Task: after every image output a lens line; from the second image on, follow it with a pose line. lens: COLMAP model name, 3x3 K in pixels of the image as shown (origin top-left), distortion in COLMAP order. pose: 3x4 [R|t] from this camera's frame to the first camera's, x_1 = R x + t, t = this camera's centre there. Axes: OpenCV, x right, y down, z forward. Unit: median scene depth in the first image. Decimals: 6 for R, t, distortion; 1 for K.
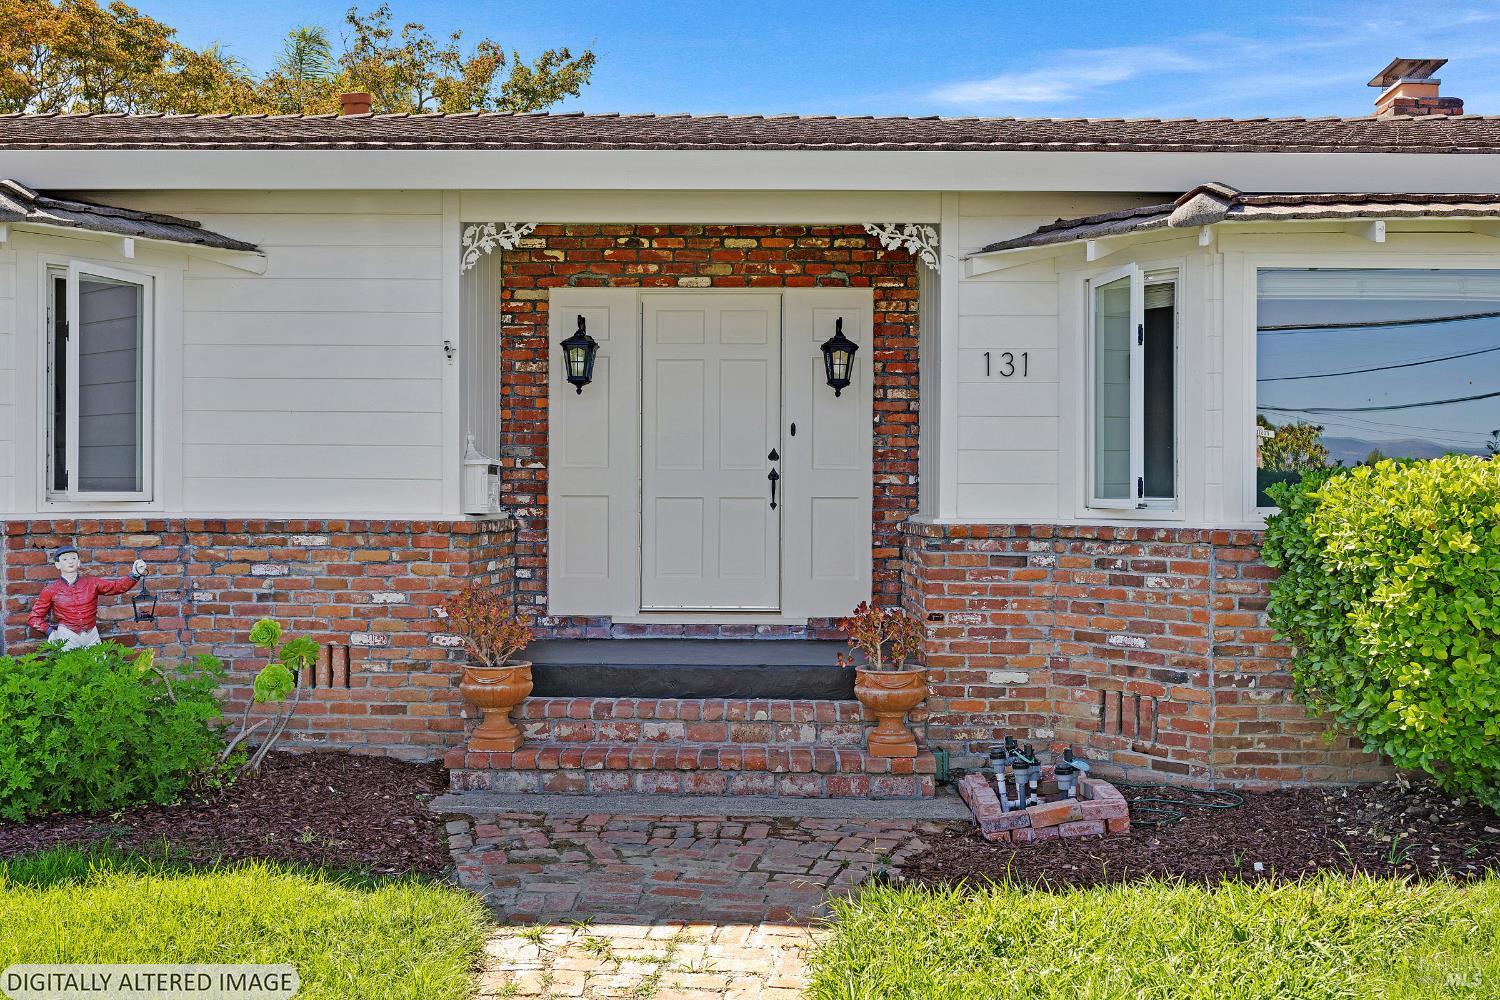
lens RADIAL K [[1297.8, 0, 750.0], [0, 1297.8, 500.0], [0, 0, 1]] dist [0.017131, -0.001008]
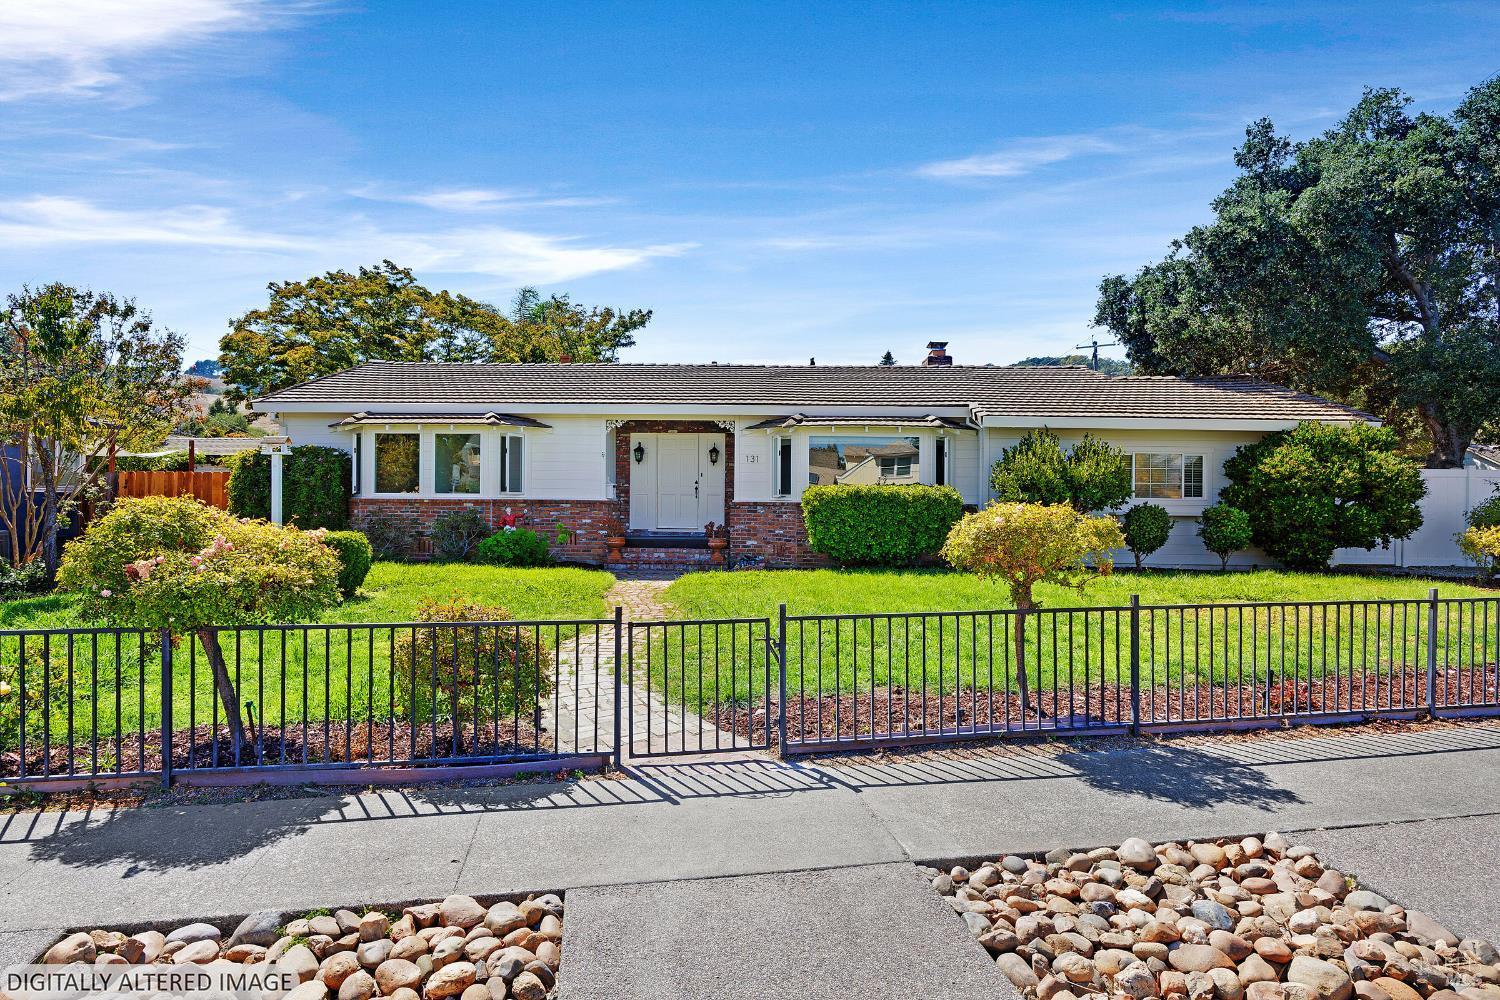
lens RADIAL K [[798.4, 0, 750.2], [0, 798.4, 495.9], [0, 0, 1]] dist [-0.002572, -0.000673]
pose [[0.999937, 0.003150, -0.010741, 0.216899], [-0.003244, 0.999957, -0.008705, 0.021716], [0.010713, 0.008739, 0.999904, -1.292114]]
